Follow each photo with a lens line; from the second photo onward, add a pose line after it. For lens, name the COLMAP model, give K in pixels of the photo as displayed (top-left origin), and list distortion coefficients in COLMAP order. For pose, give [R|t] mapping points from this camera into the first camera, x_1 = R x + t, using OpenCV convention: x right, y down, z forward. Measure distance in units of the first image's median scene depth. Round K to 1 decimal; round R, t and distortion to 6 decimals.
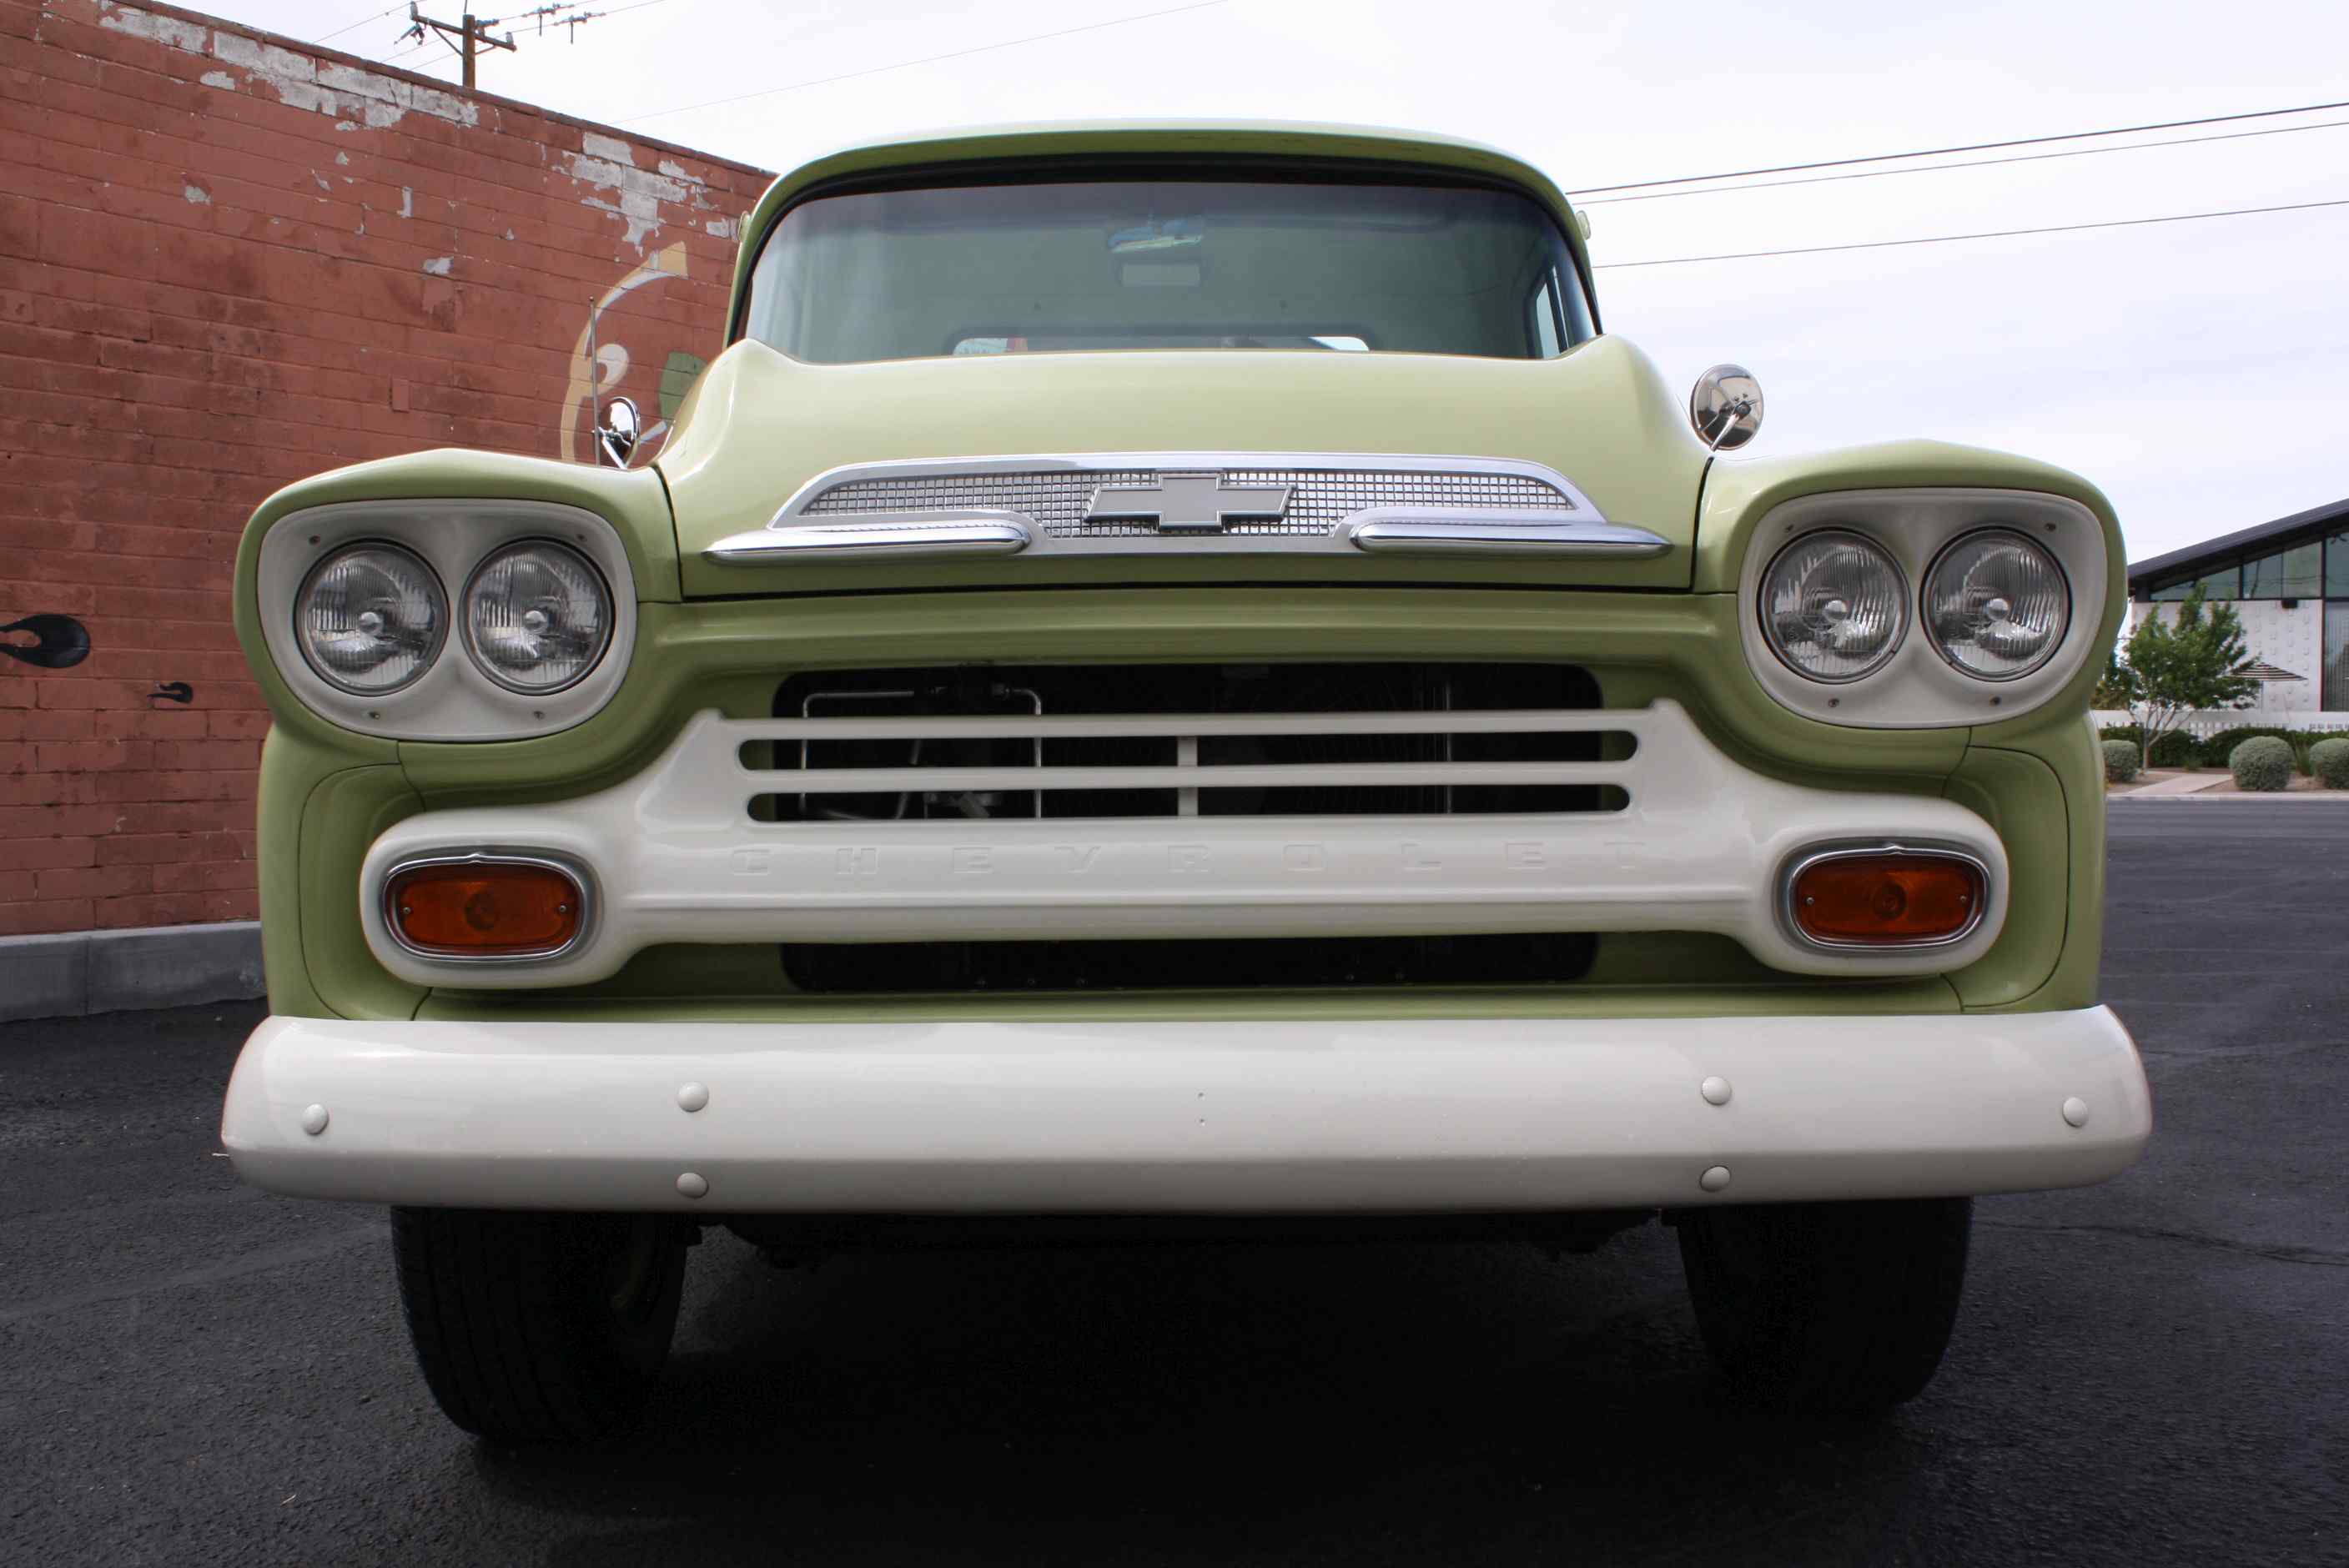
lens RADIAL K [[2245.8, 0, 1178.2], [0, 2245.8, 796.0], [0, 0, 1]] dist [-0.088812, 0.000000]
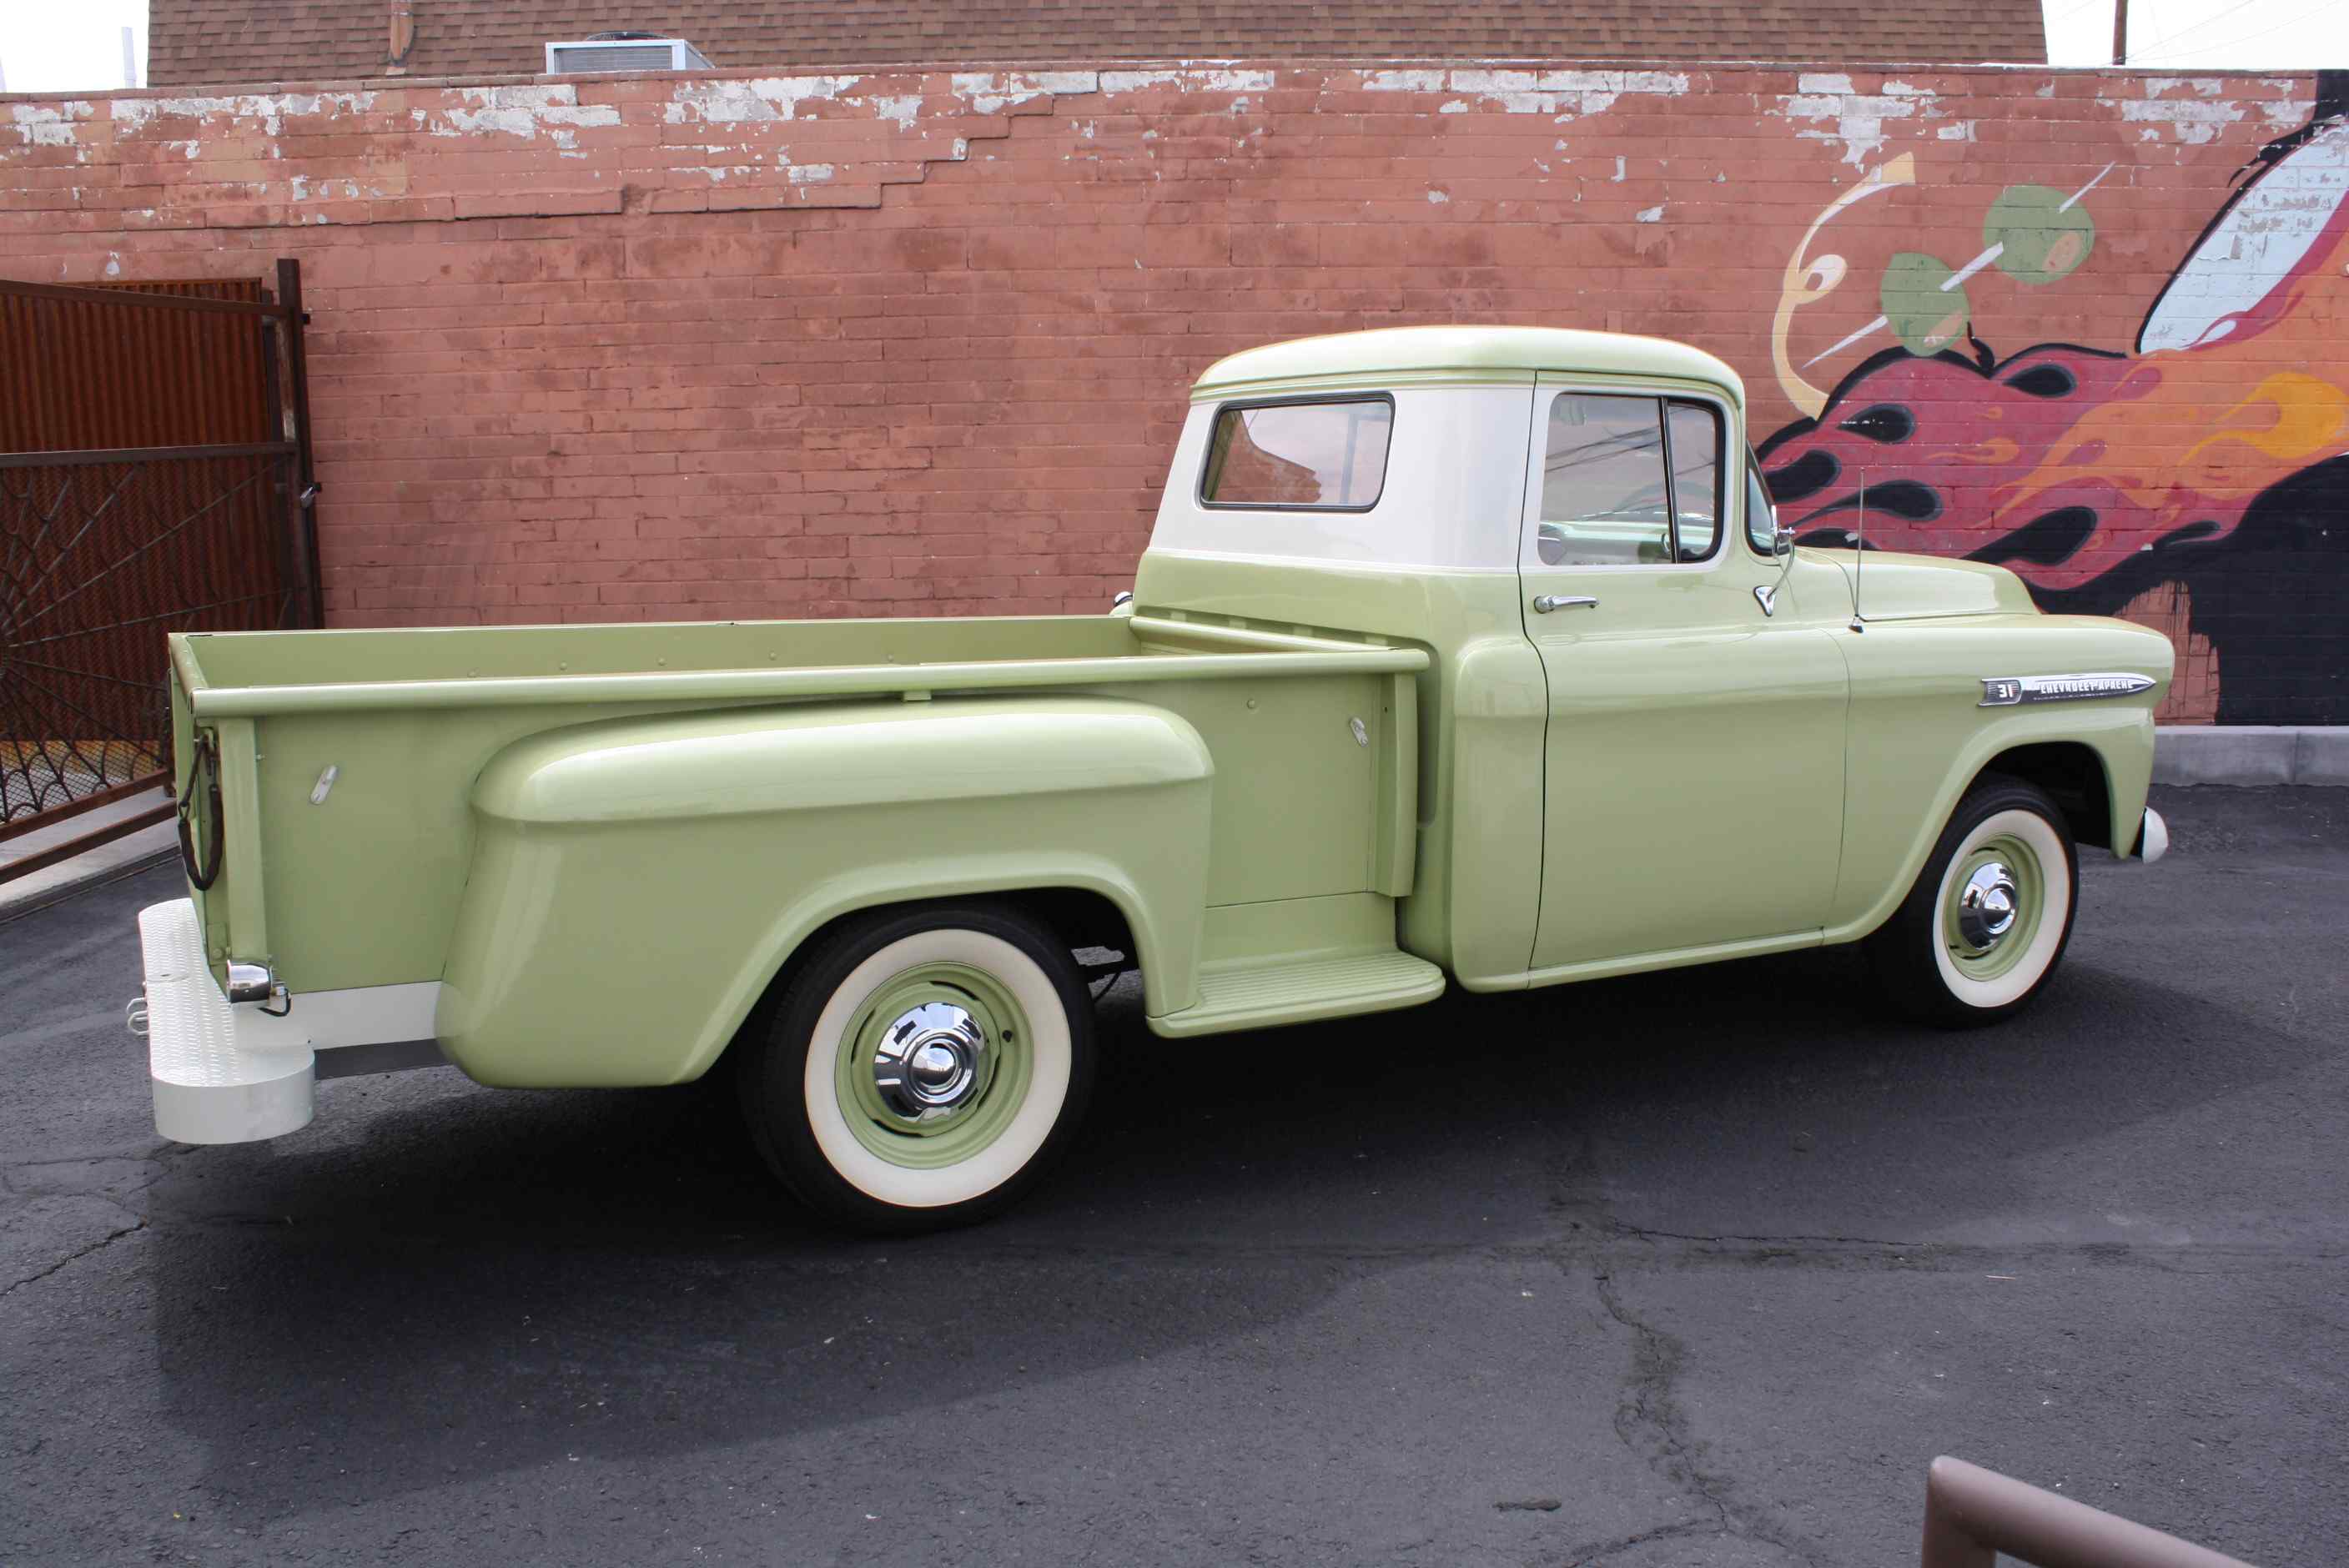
lens RADIAL K [[1961.3, 0, 1210.4], [0, 1961.3, 800.4], [0, 0, 1]] dist [-0.167640, 0.142422]
pose [[0.571518, 0.138886, -0.808750, 0.497011], [-0.009024, 0.986577, 0.163047, -0.097722], [0.820540, -0.085886, 0.565100, 0.171911]]
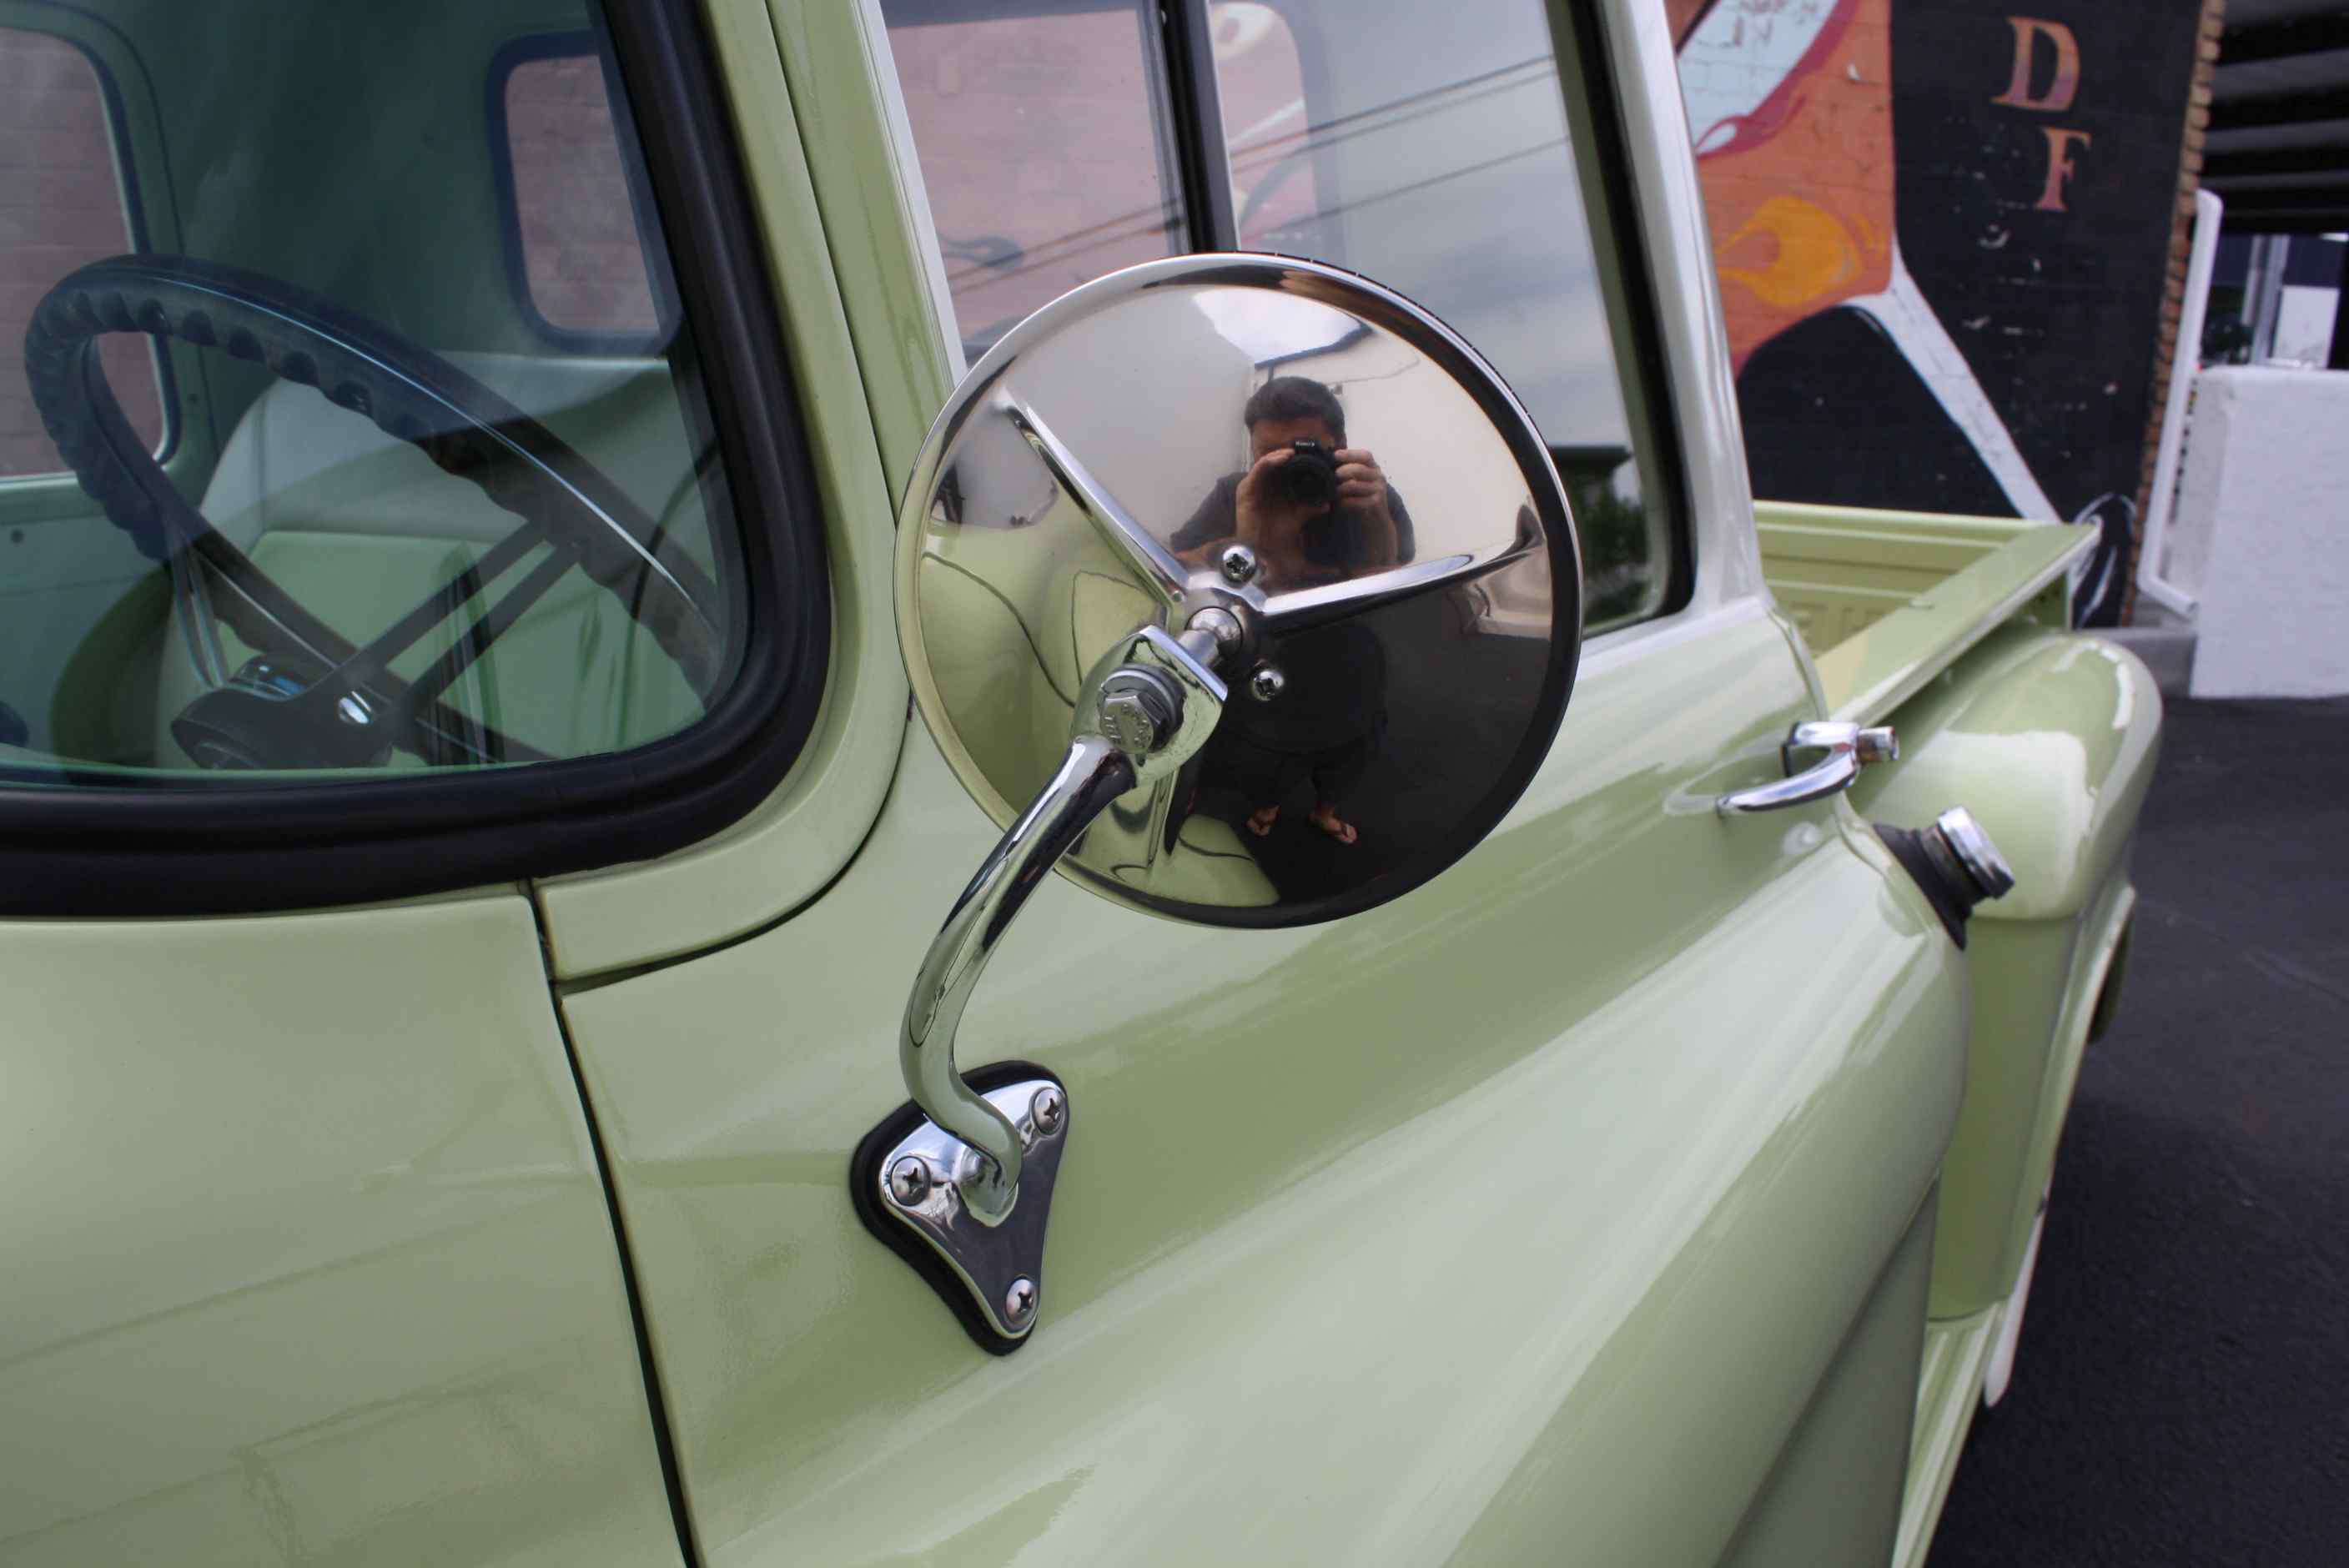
lens RADIAL K [[1961.3, 0, 1184.5], [0, 1961.3, 794.0], [0, 0, 1]] dist [-0.167640, 0.142422]
pose [[0.850500, 0.151854, -0.503578, 0.145257], [-0.039445, 0.973135, 0.226830, -0.091213], [0.524494, -0.173055, 0.833641, 0.431821]]
